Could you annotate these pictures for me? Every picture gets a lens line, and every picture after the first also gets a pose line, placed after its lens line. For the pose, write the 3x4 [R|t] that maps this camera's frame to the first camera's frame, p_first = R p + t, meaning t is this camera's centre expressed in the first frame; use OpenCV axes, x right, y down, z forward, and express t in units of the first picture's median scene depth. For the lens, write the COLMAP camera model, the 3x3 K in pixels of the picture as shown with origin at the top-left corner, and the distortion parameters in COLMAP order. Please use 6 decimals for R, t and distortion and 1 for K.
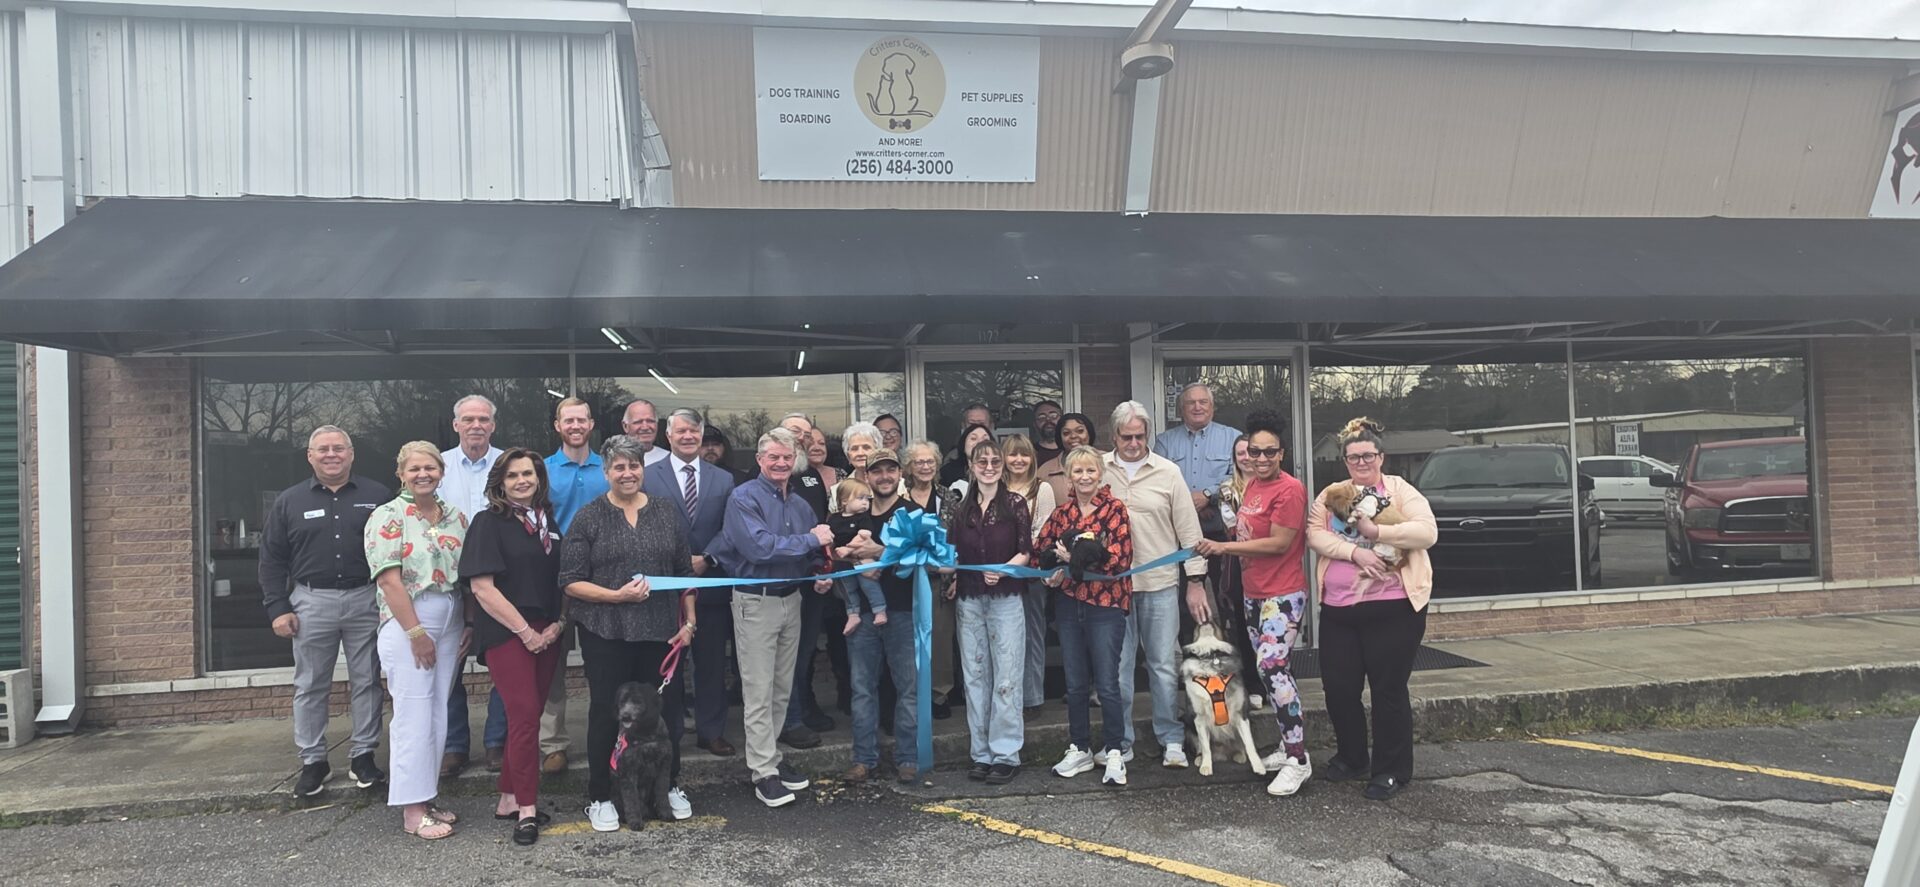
lens RADIAL K [[1085.2, 0, 977.1], [0, 1085.2, 447.9], [0, 0, 1]] dist [0.011651, 0.000136]
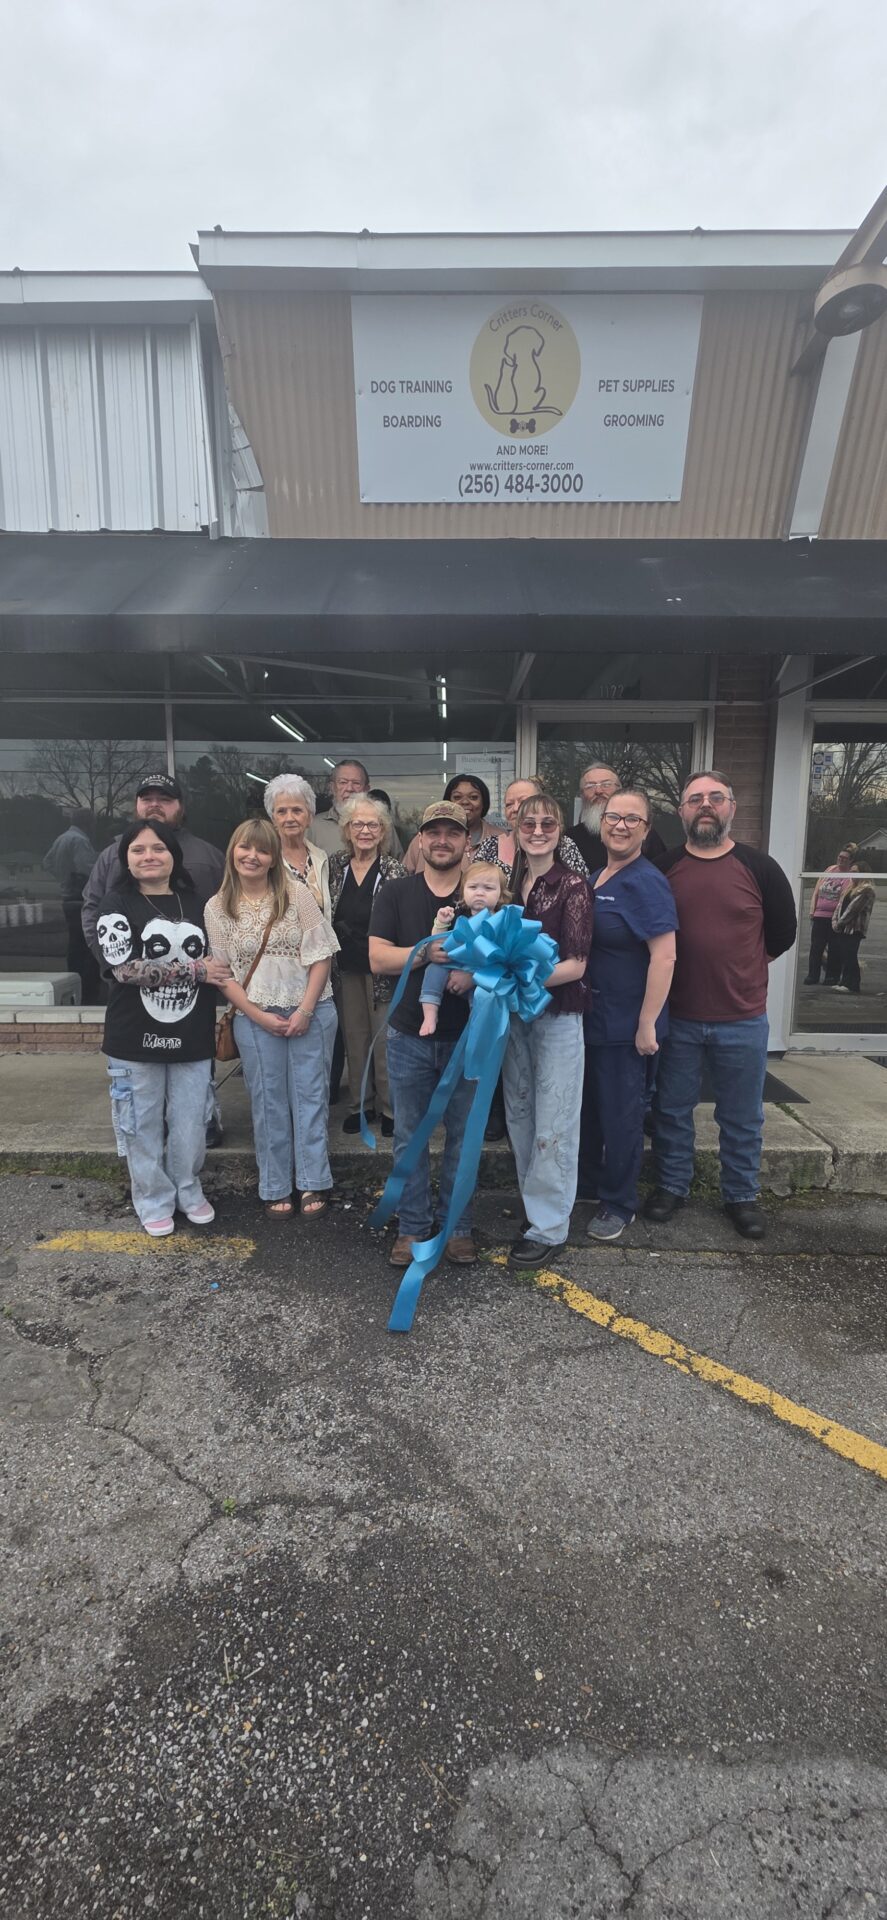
lens RADIAL K [[788.9, 0, 450.9], [0, 788.9, 965.6], [0, 0, 1]] dist [0.003815, 0.000074]
pose [[0.983582, 0.060632, -0.169972, 0.004504], [-0.032863, 0.986299, 0.161661, 0.019238], [0.177445, -0.153421, 0.972098, 0.328476]]
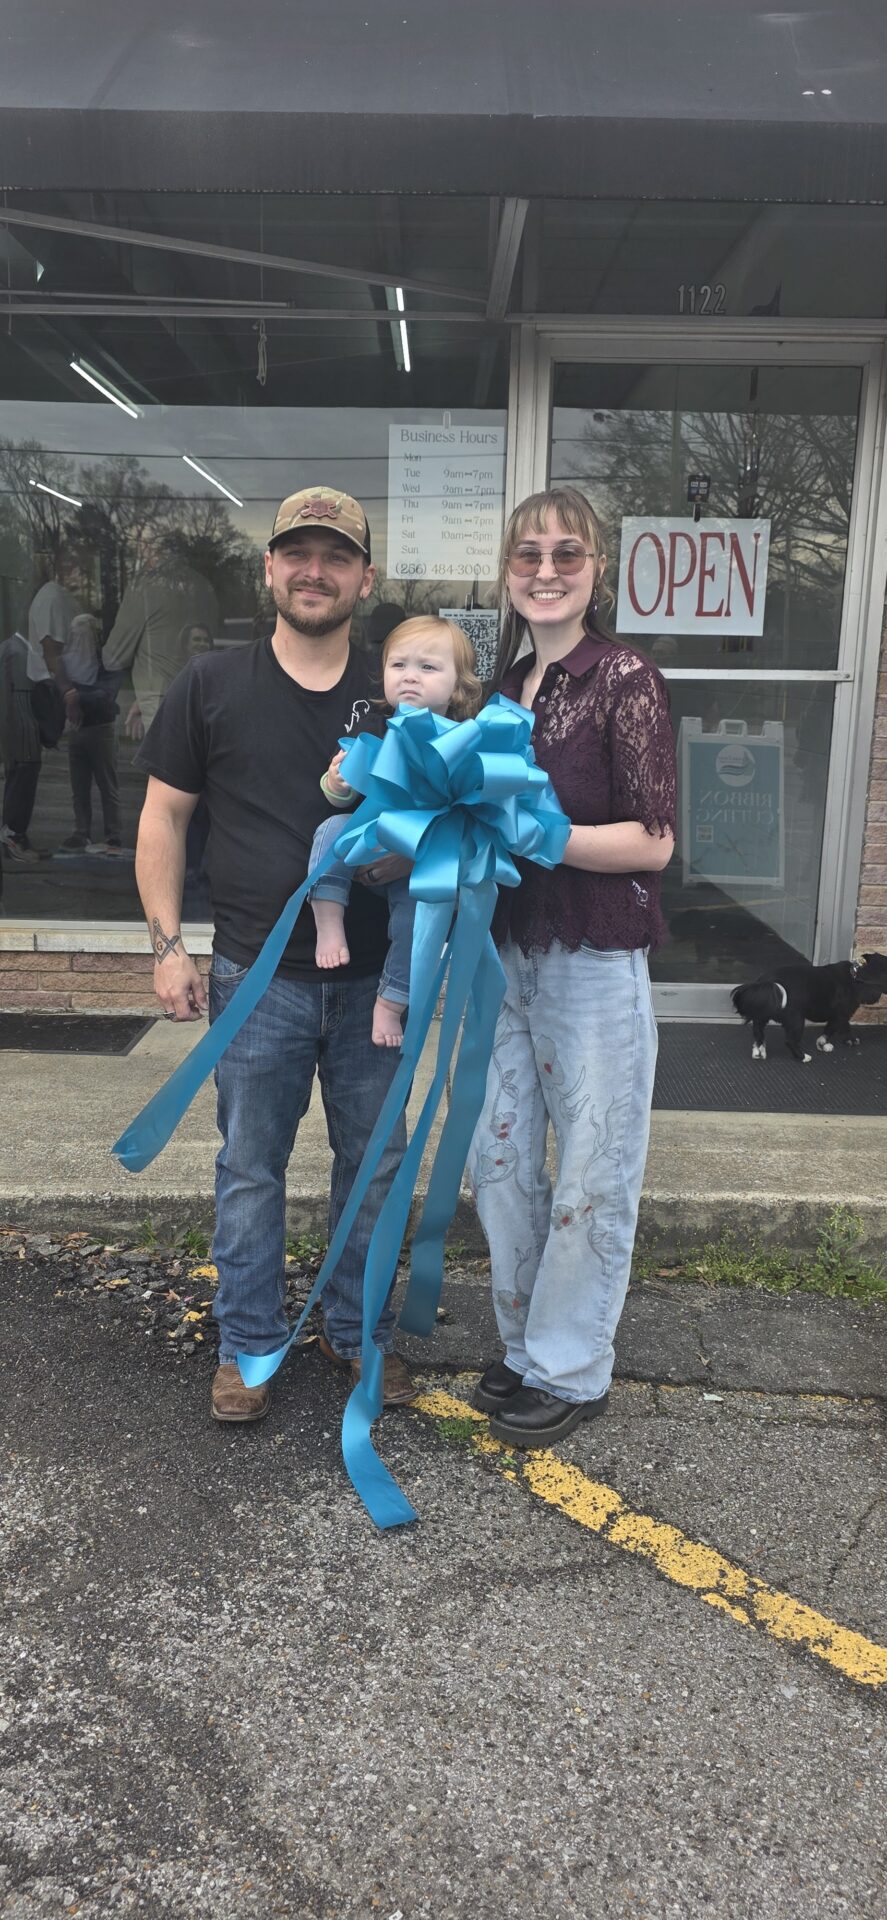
lens RADIAL K [[1465.2, 0, 430.3], [0, 1465.2, 976.2], [0, 0, 1]] dist [0.043162, -0.044839]
pose [[0.981058, 0.090164, -0.171449, 0.031602], [-0.048632, 0.971366, 0.232556, 0.032718], [0.187508, -0.219813, 0.957352, 0.356178]]
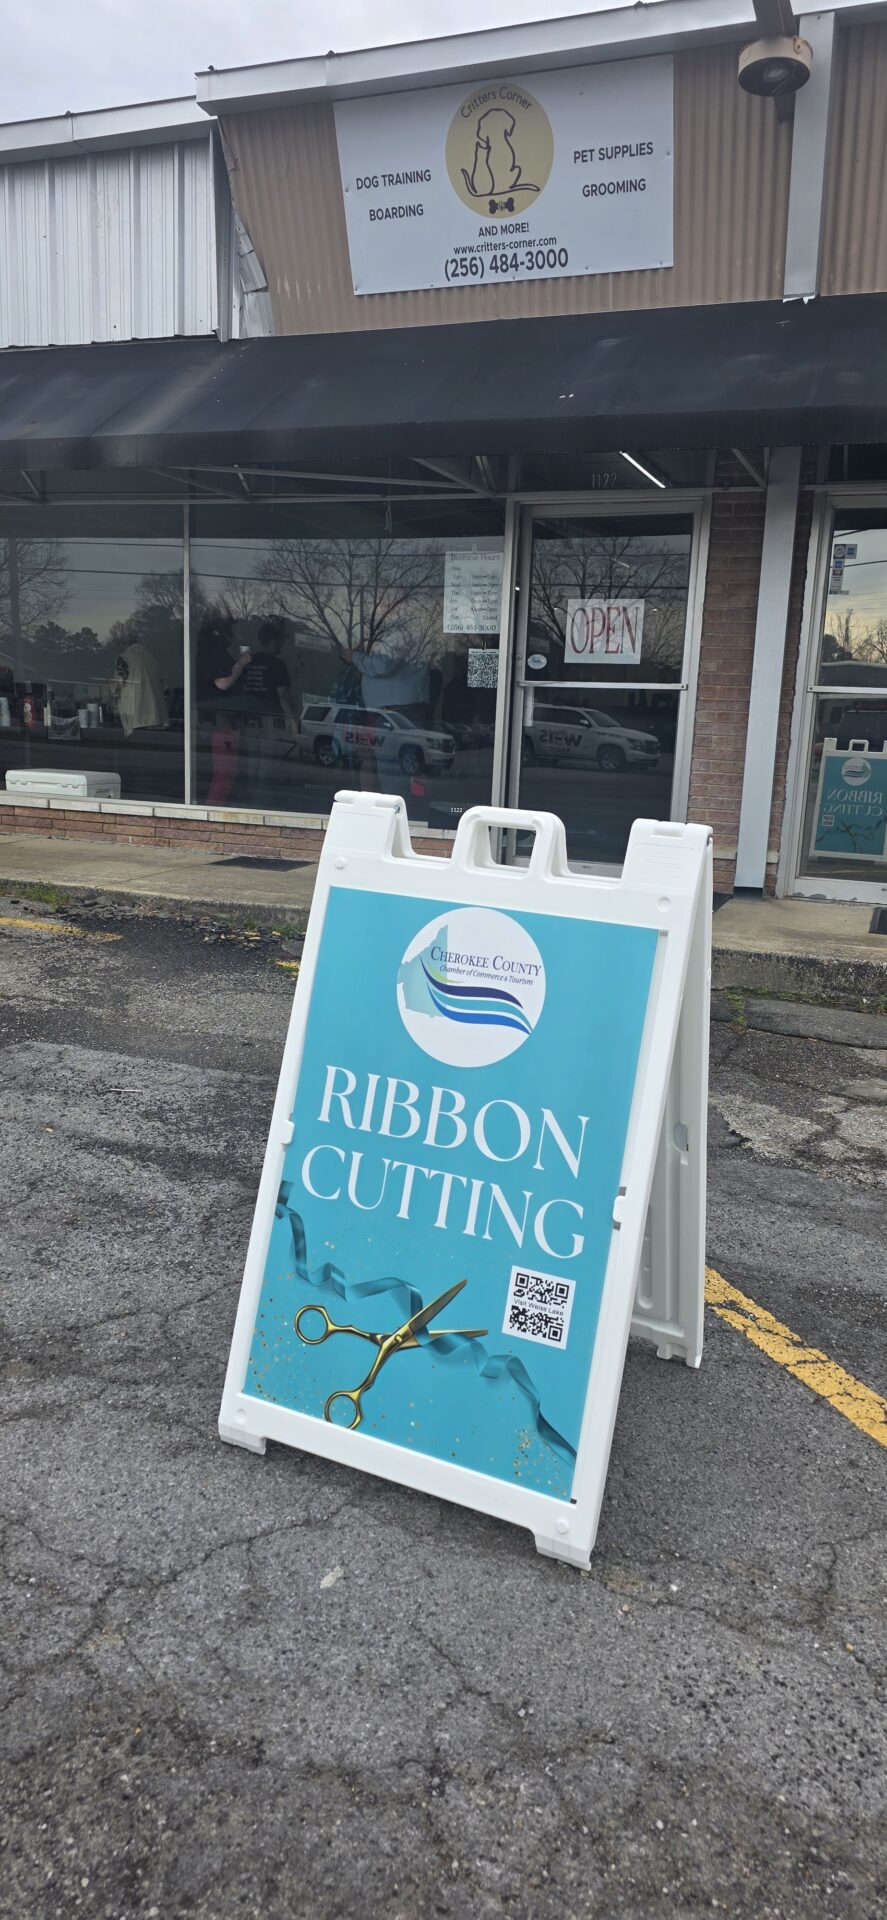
lens RADIAL K [[1317.1, 0, 437.1], [0, 1317.1, 958.8], [0, 0, 1]] dist [0.070901, -0.070431]
pose [[0.850851, 0.160146, -0.500405, 0.486969], [-0.057255, 0.975005, 0.214681, 0.042780], [0.522277, -0.154011, 0.838753, 0.039954]]
